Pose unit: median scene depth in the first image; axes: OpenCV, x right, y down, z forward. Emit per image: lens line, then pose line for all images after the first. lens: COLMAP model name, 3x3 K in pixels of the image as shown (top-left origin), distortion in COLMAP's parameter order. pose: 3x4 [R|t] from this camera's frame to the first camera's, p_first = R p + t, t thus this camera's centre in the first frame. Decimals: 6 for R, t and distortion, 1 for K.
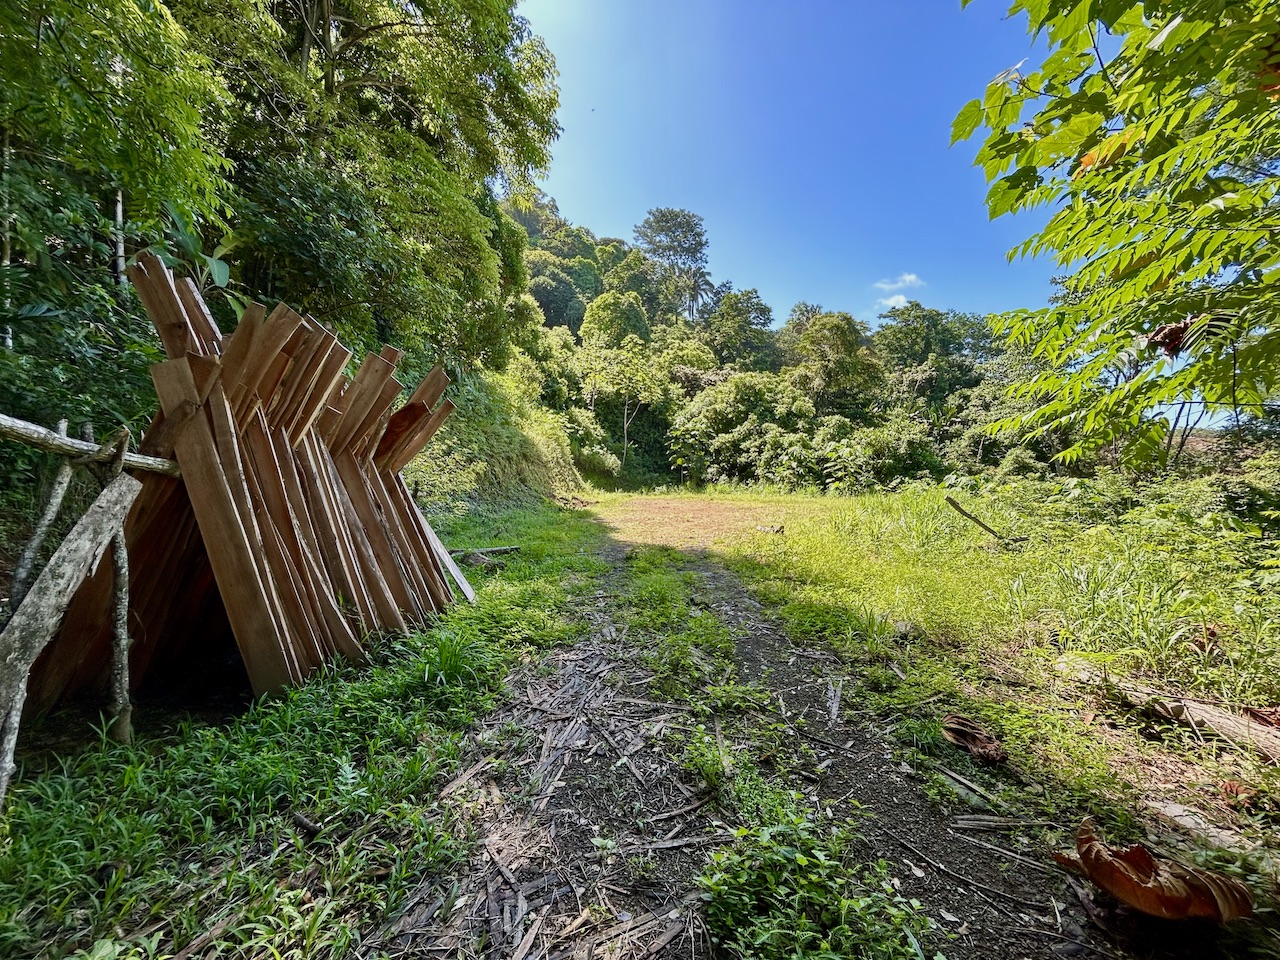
lens RADIAL K [[521.4, 0, 630.0], [0, 521.4, 482.3], [0, 0, 1]] dist [-0.000027, 0.000542]
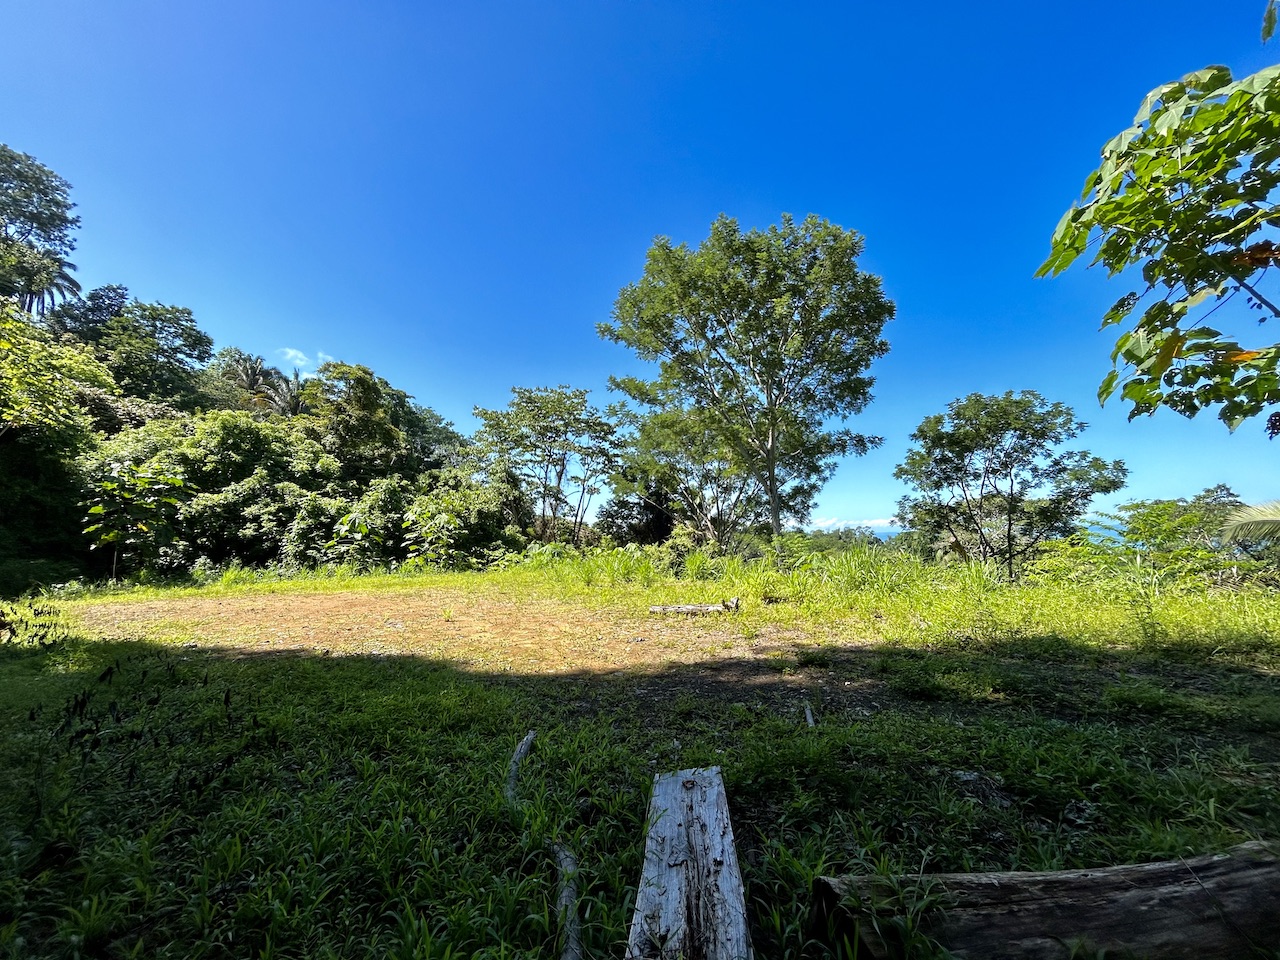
lens RADIAL K [[521.4, 0, 637.8], [0, 521.4, 475.9], [0, 0, 1]] dist [-0.000027, 0.000542]
pose [[0.507334, 0.093682, 0.856642, -0.106053], [0.050164, 0.989177, -0.137885, 0.002943], [-0.860288, 0.112926, 0.497143, 0.203280]]
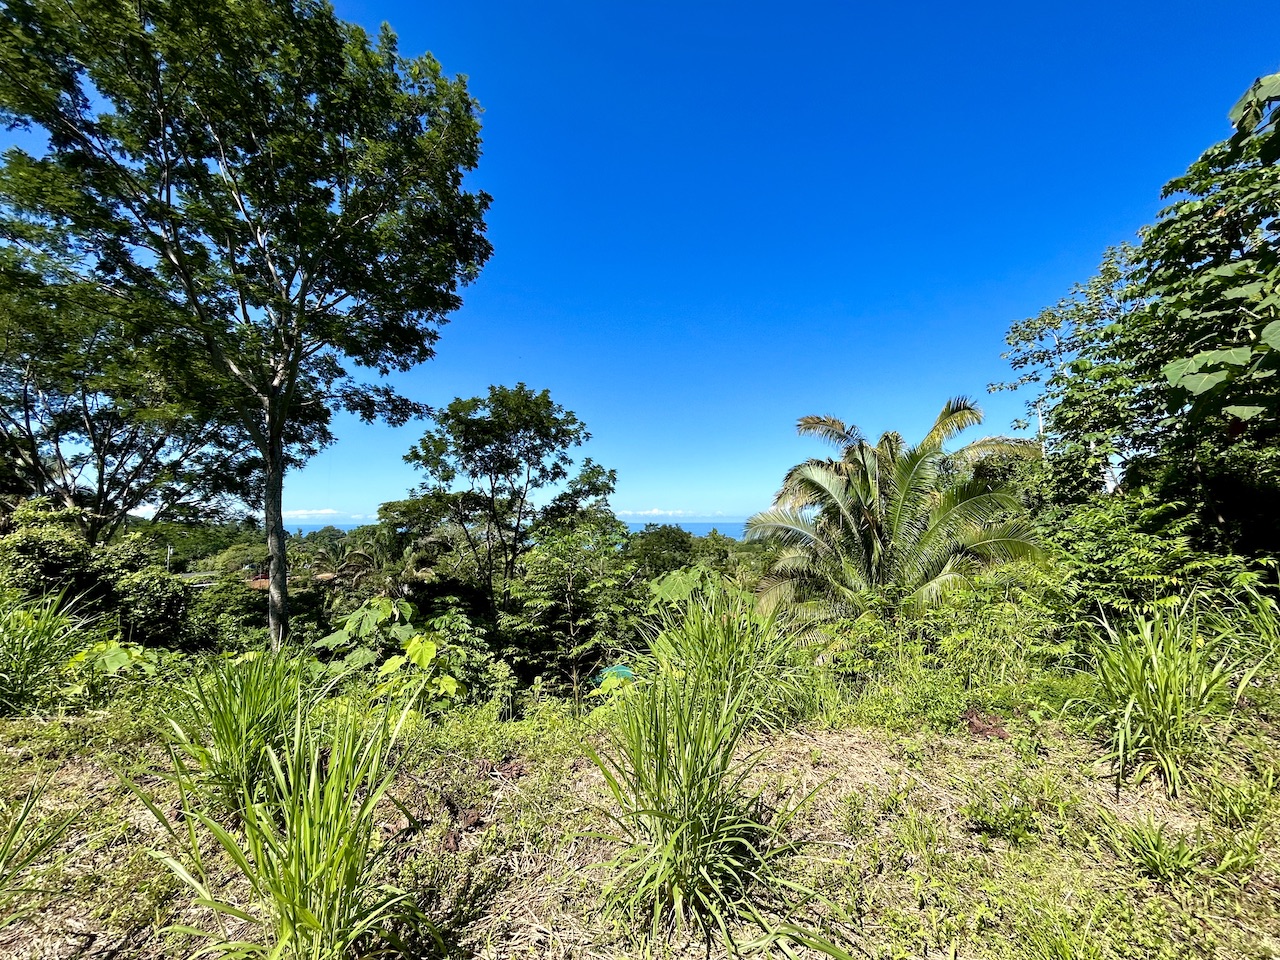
lens RADIAL K [[521.4, 0, 635.7], [0, 521.4, 475.5], [0, 0, 1]] dist [-0.000027, 0.000542]
pose [[-0.475767, 0.086657, 0.875292, 0.141082], [0.028738, 0.996135, -0.083000, -0.004855], [-0.879102, -0.014334, -0.476418, 0.392972]]
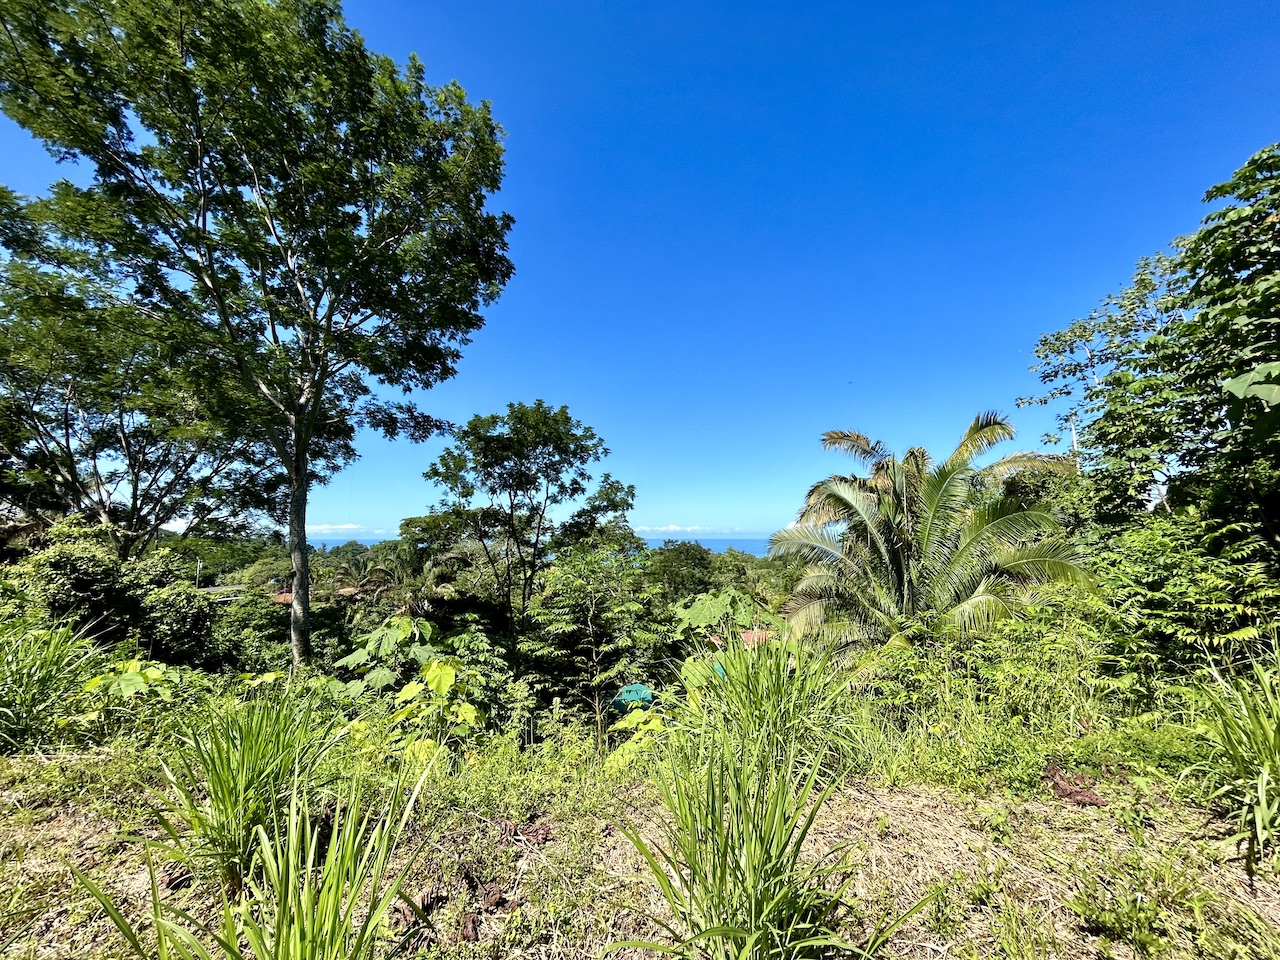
lens RADIAL K [[521.4, 0, 635.0], [0, 521.4, 475.1], [0, 0, 1]] dist [-0.000027, 0.000542]
pose [[-0.444287, 0.113684, 0.888642, 0.147594], [0.025195, 0.993109, -0.114452, -0.006760], [-0.895530, -0.028461, -0.444090, 0.392204]]
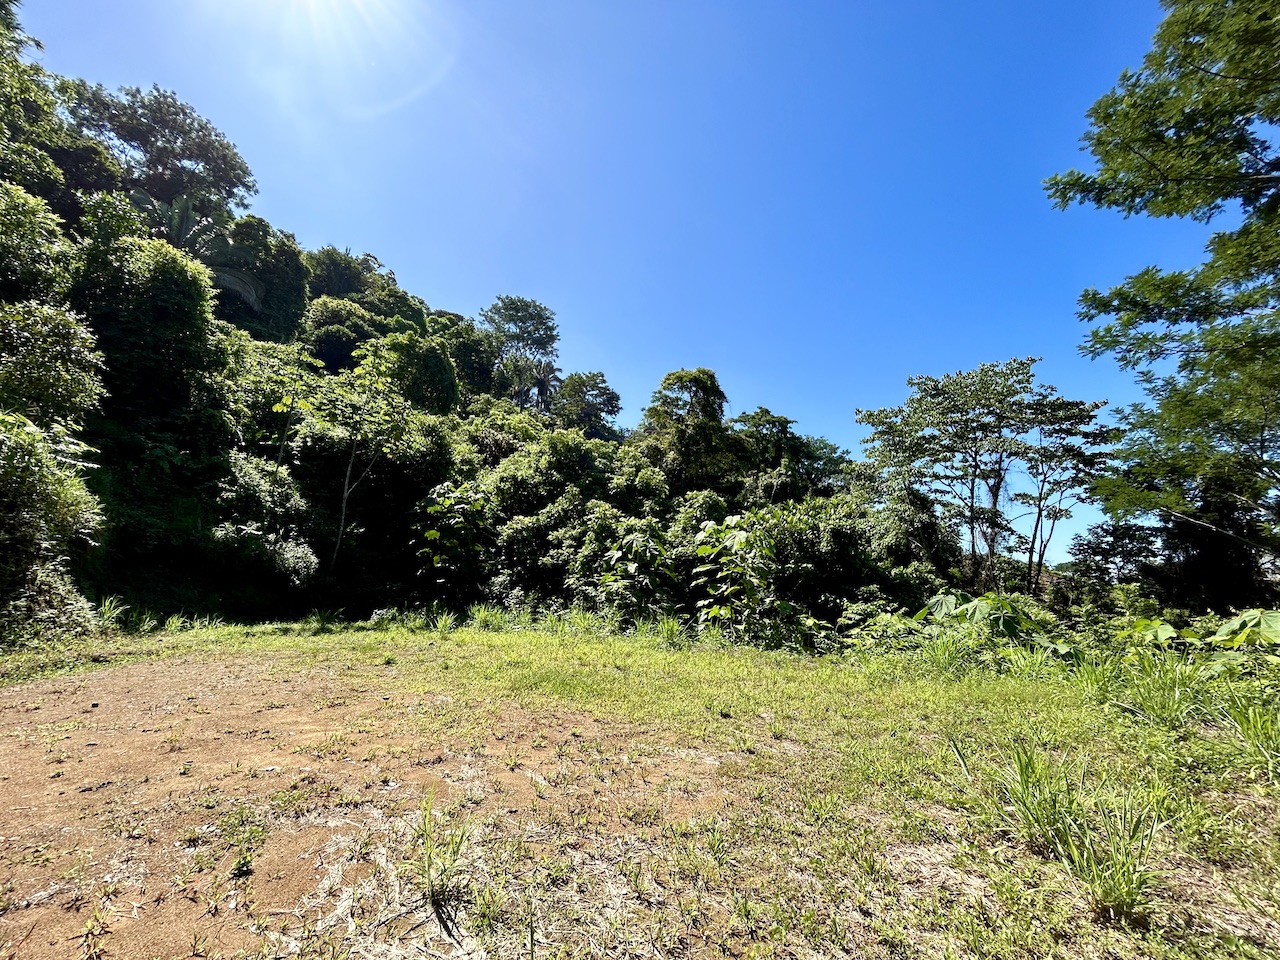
lens RADIAL K [[521.4, 0, 635.4], [0, 521.4, 476.2], [0, 0, 1]] dist [-0.000027, 0.000542]
pose [[0.959147, 0.075803, 0.272565, 0.136174], [-0.013176, 0.974359, -0.224612, -0.006447], [-0.282602, 0.211845, 0.935552, 0.402283]]
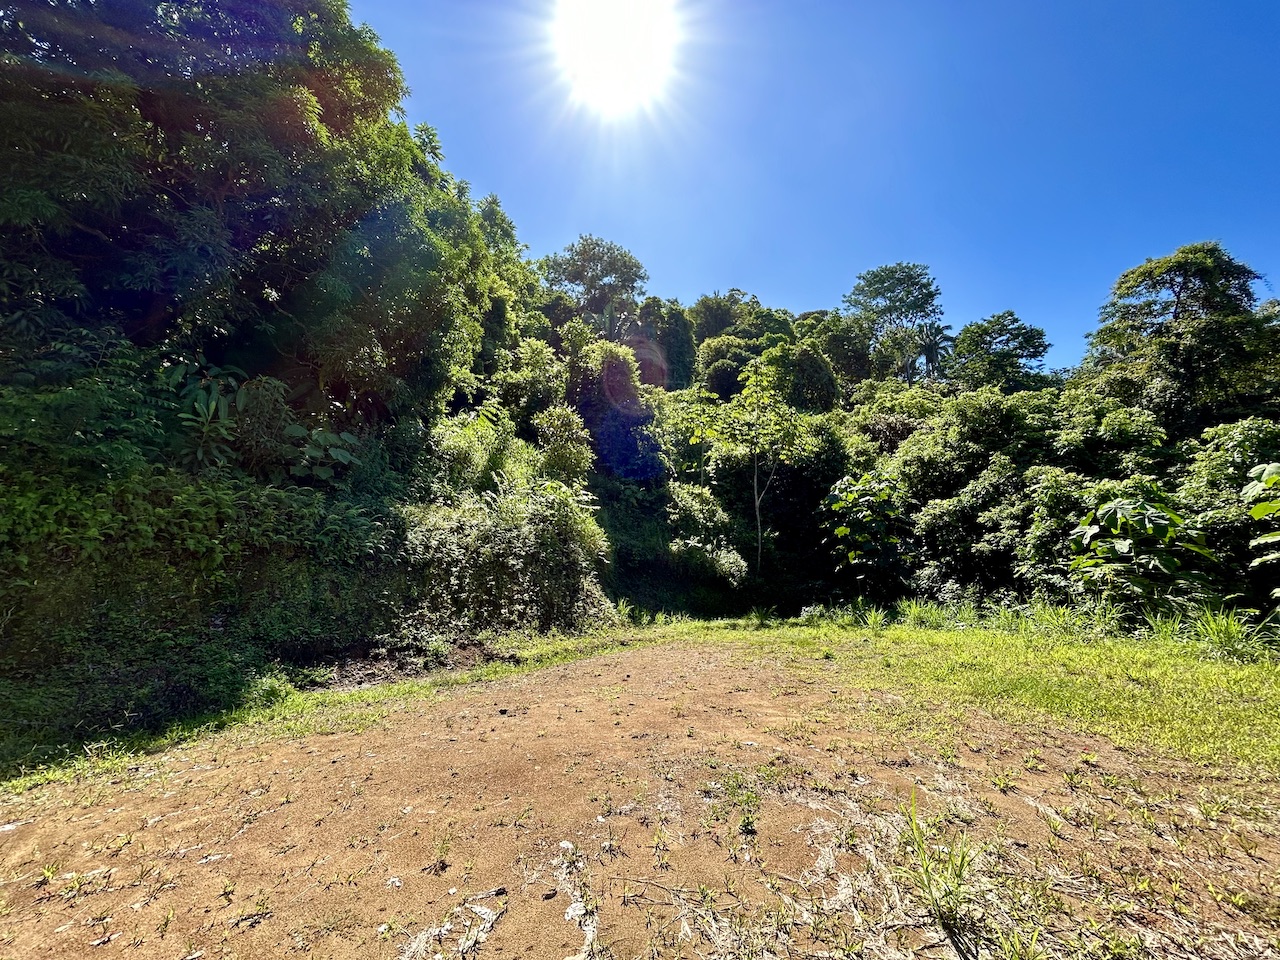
lens RADIAL K [[521.4, 0, 635.6], [0, 521.4, 476.6], [0, 0, 1]] dist [-0.000027, 0.000542]
pose [[0.894918, -0.112582, -0.431795, 0.134077], [0.015686, 0.974989, -0.221698, -0.005293], [0.445954, 0.191629, 0.874302, 0.405630]]
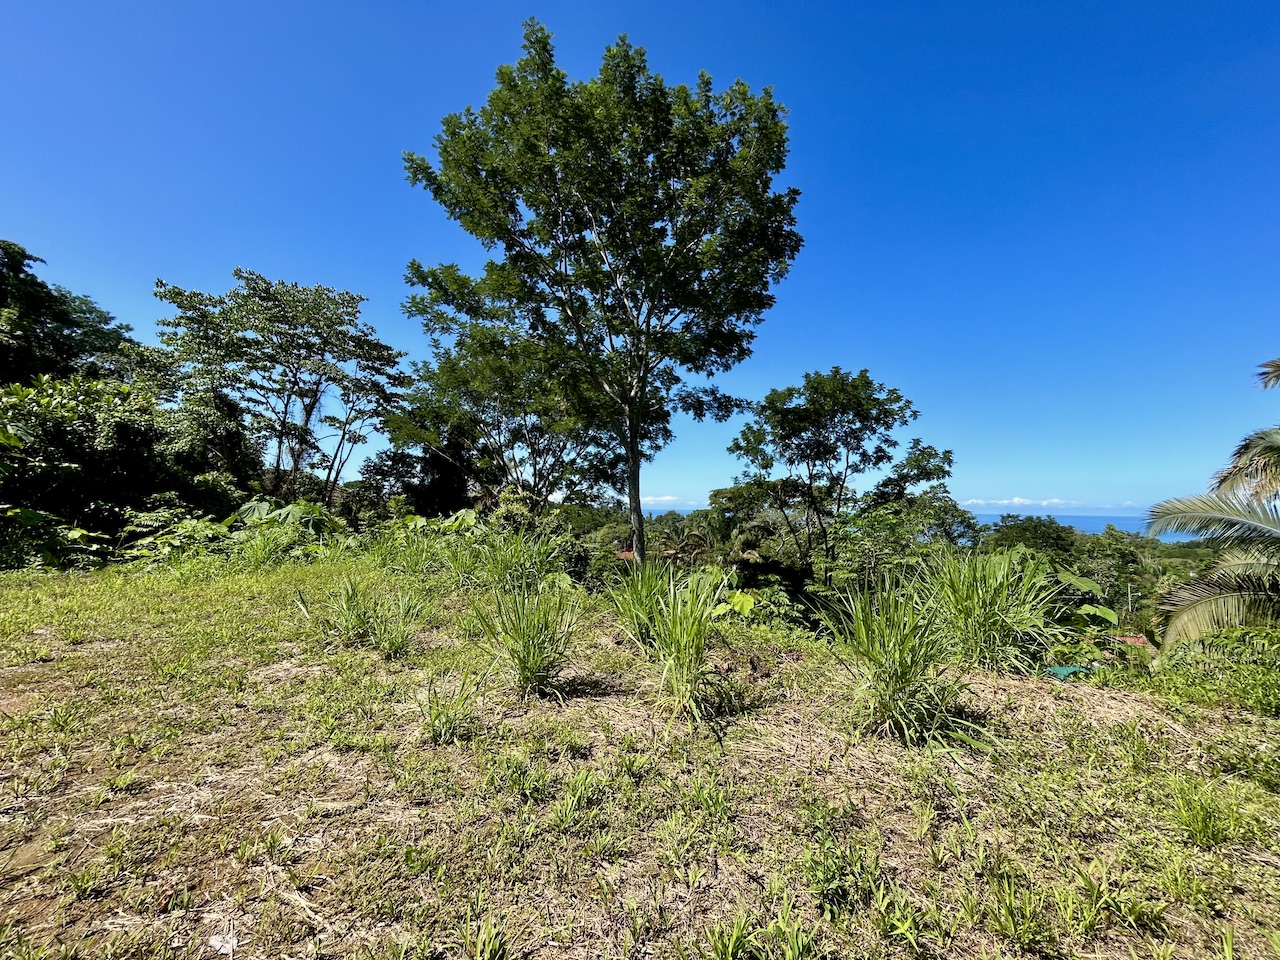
lens RADIAL K [[521.4, 0, 635.6], [0, 521.4, 475.4], [0, 0, 1]] dist [-0.000027, 0.000542]
pose [[0.101822, 0.069925, 0.992342, 0.108428], [0.009012, 0.997421, -0.071208, -0.000688], [-0.994762, 0.016193, 0.100929, 0.393657]]
